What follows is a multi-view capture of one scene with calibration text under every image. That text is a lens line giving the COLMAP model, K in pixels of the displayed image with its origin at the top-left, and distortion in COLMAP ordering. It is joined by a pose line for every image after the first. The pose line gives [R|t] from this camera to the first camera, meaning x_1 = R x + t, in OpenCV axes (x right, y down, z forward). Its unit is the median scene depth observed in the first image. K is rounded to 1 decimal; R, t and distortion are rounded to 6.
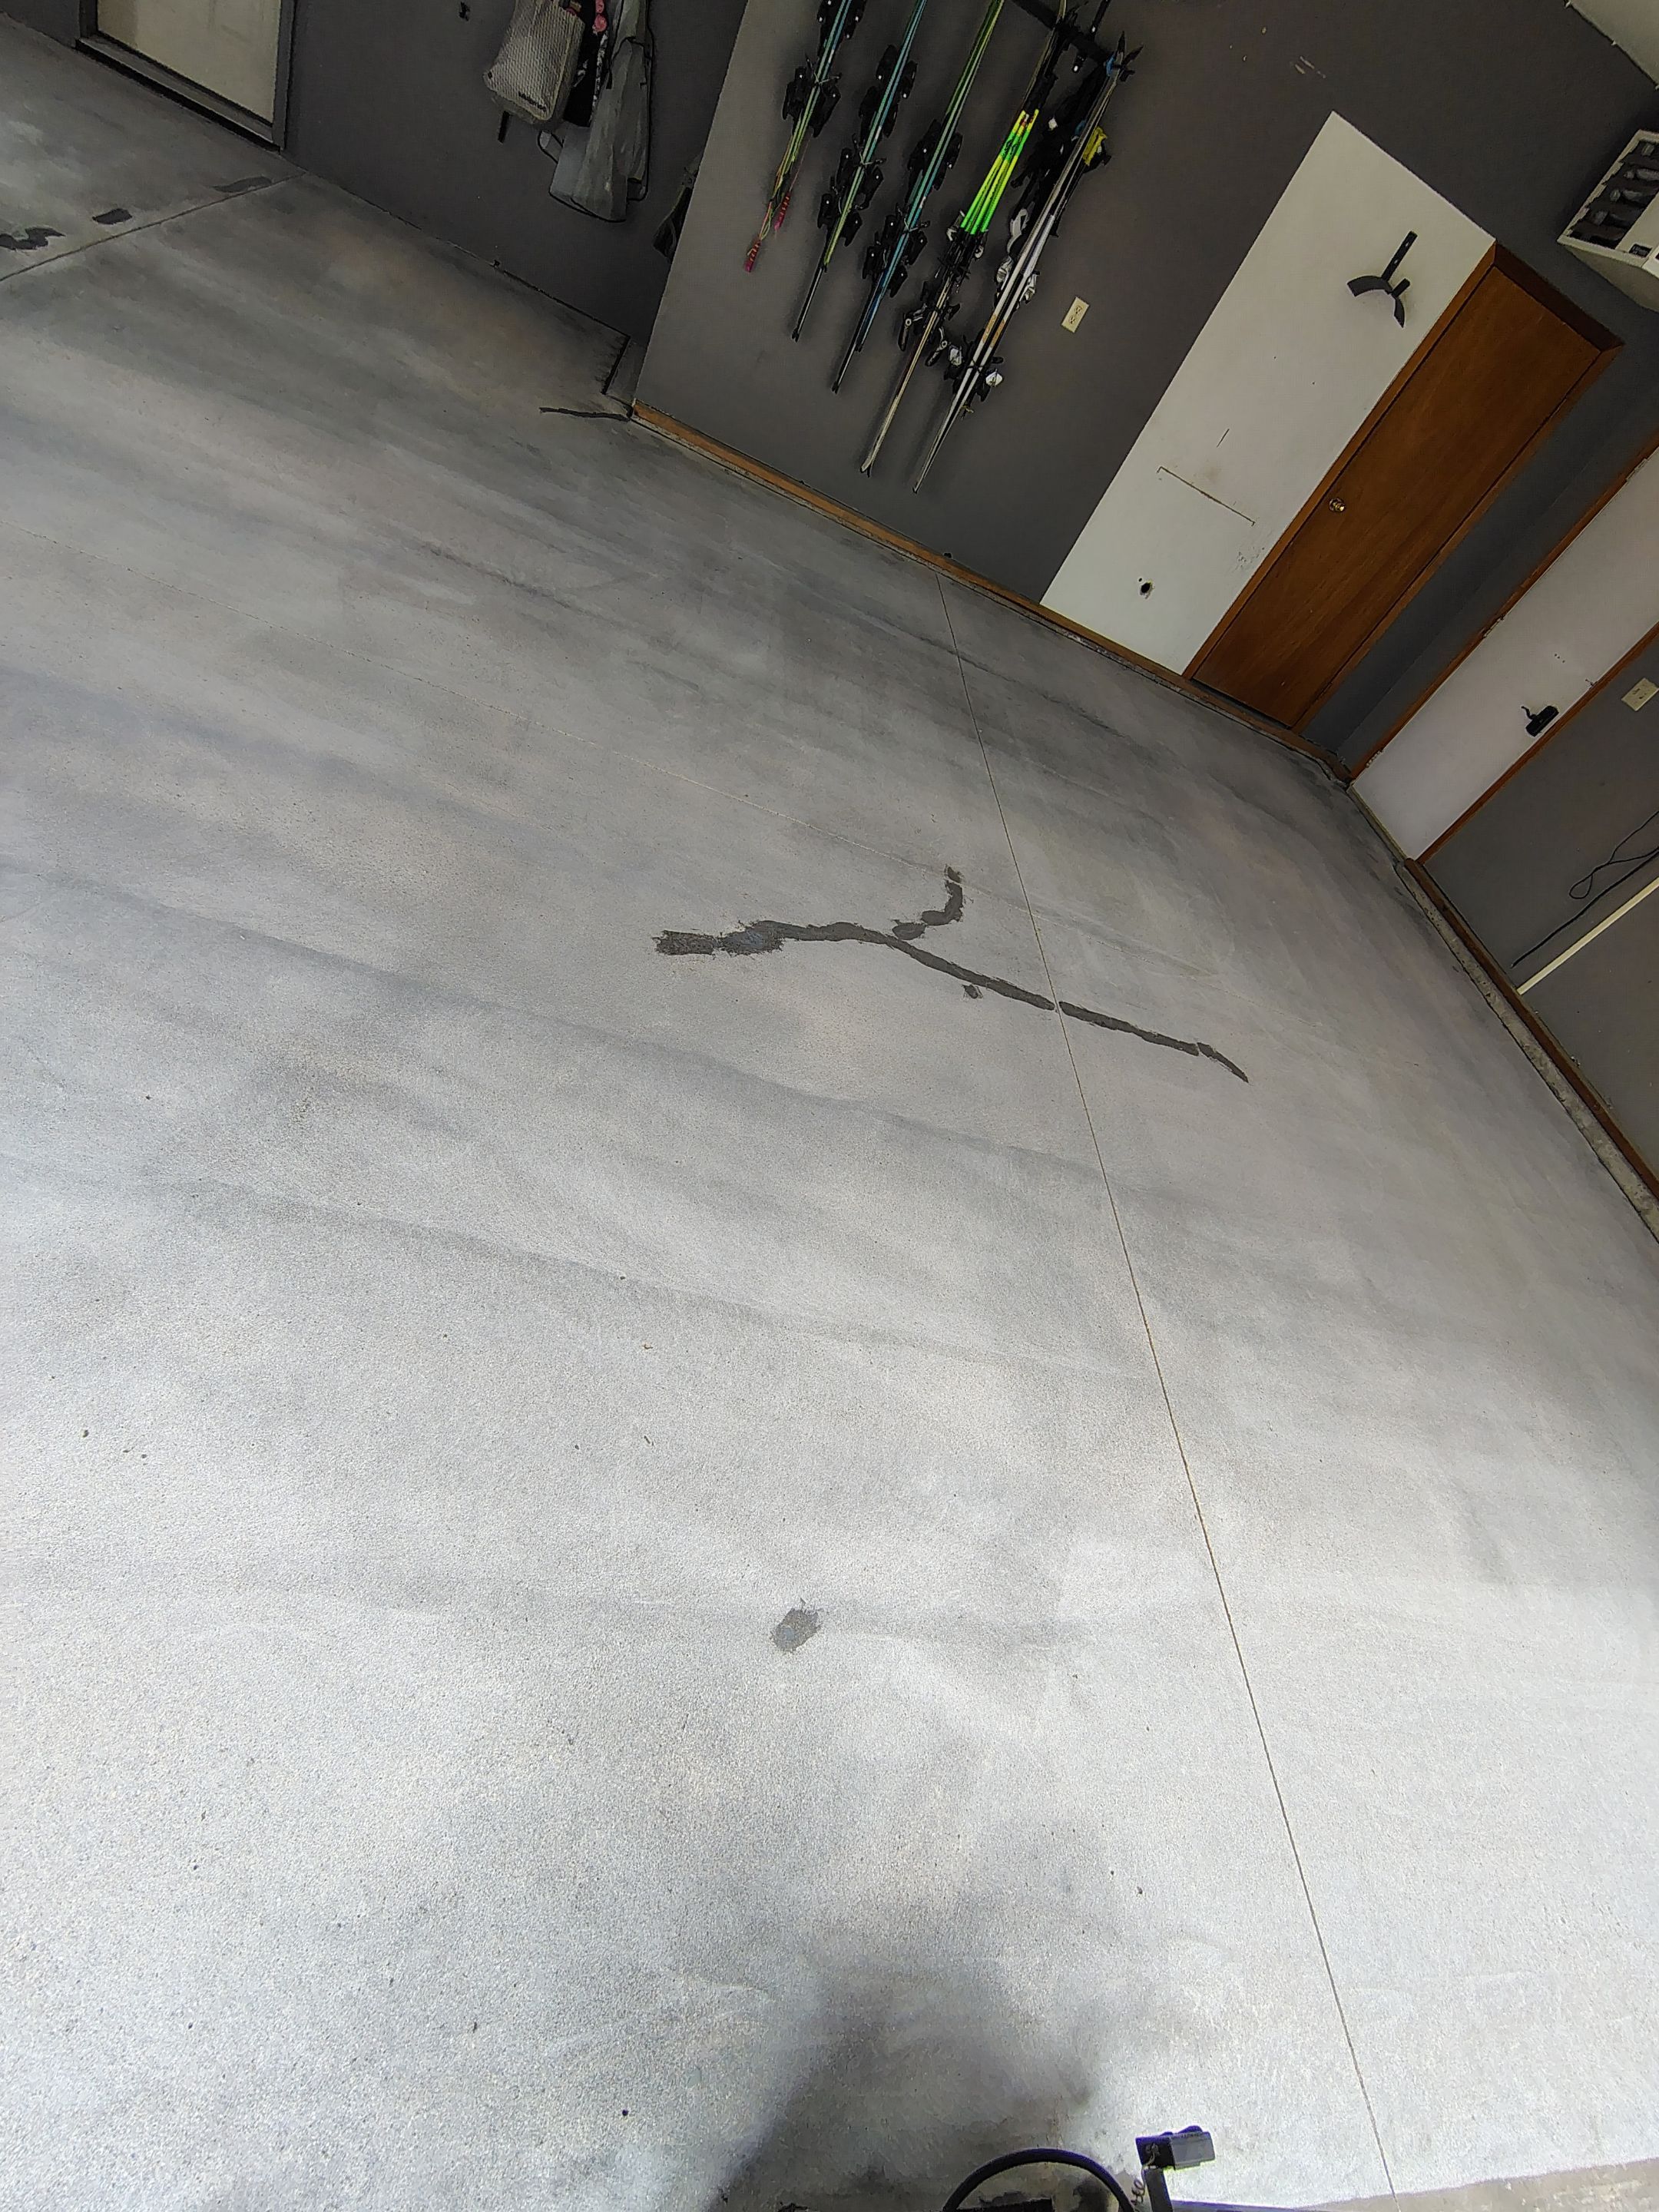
lens RADIAL K [[1038.7, 0, 820.4], [0, 1038.7, 1099.8], [0, 0, 1]] dist [-0.012368, 0.004924]
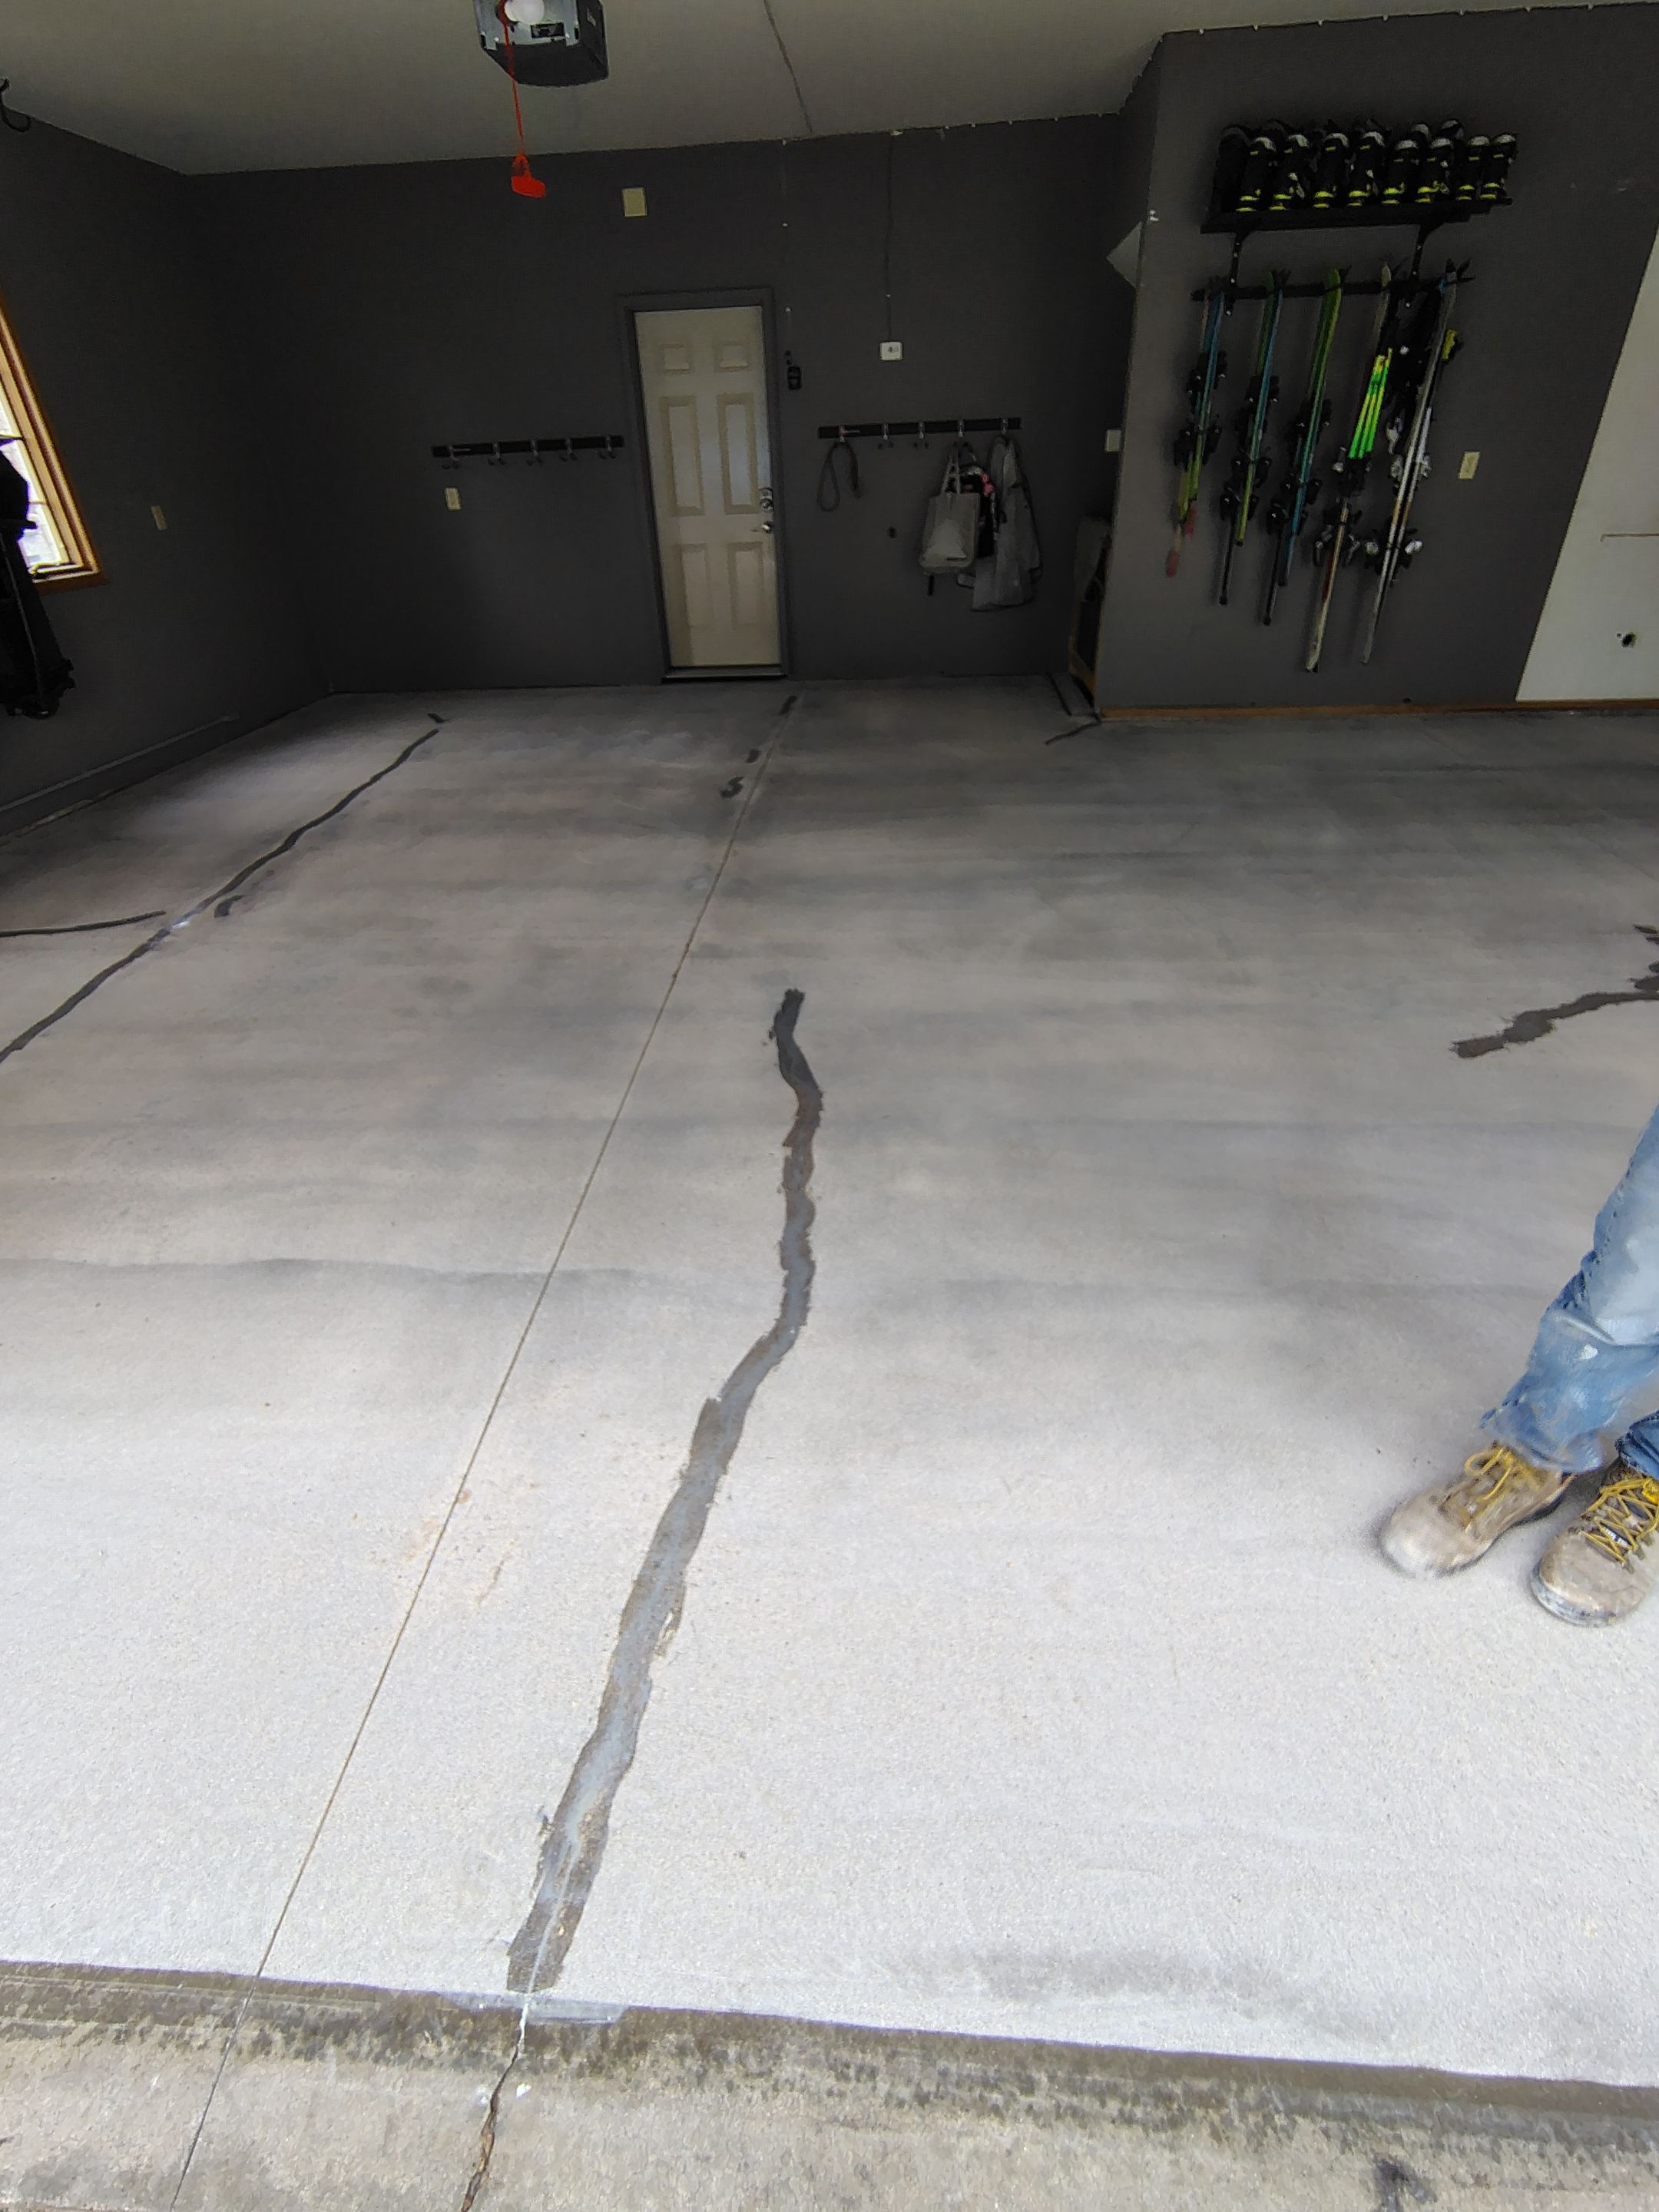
lens RADIAL K [[1038.7, 0, 816.6], [0, 1038.7, 1096.5], [0, 0, 1]] dist [-0.012368, 0.004924]
pose [[0.882395, -0.322180, -0.342897, -0.262521], [0.225300, 0.929122, -0.293210, 0.045178], [0.413060, 0.181472, 0.892440, -0.193191]]
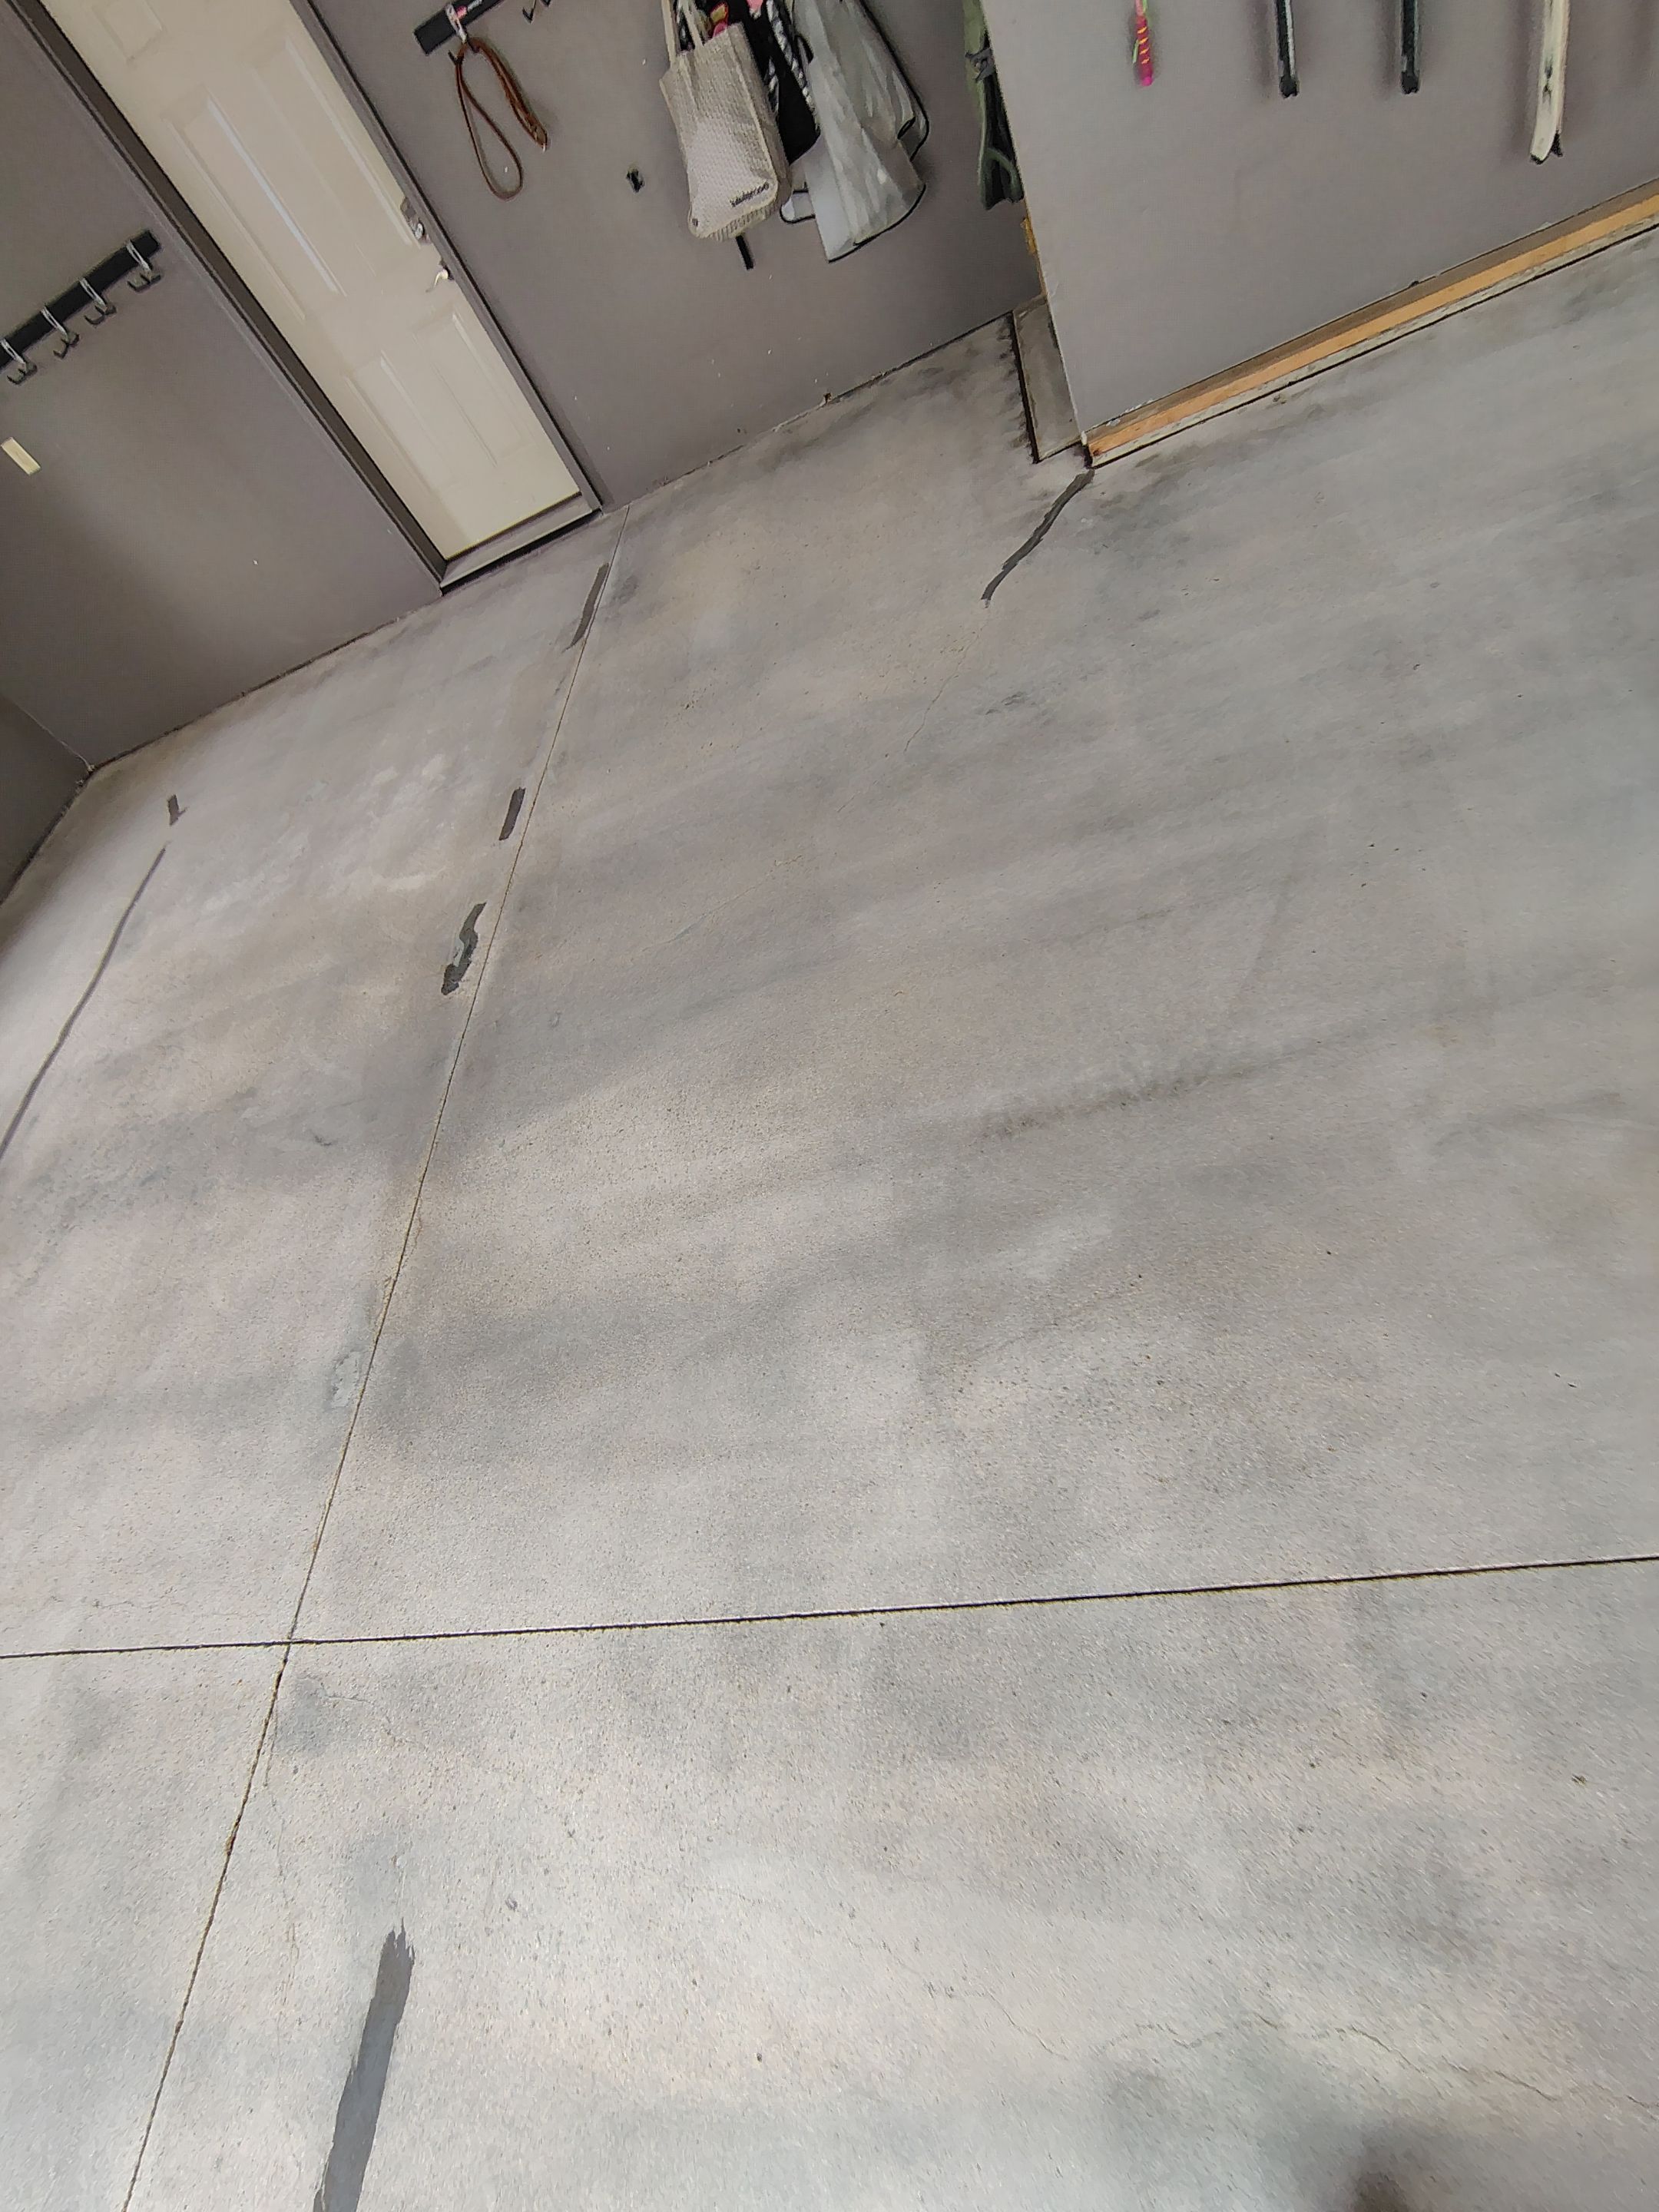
lens RADIAL K [[1038.7, 0, 828.1], [0, 1038.7, 1106.0], [0, 0, 1]] dist [-0.012368, 0.004924]
pose [[0.651356, -0.394889, -0.647918, -0.050355], [0.477524, 0.876932, -0.054410, -0.477062], [0.589666, -0.273957, 0.759764, 0.437406]]
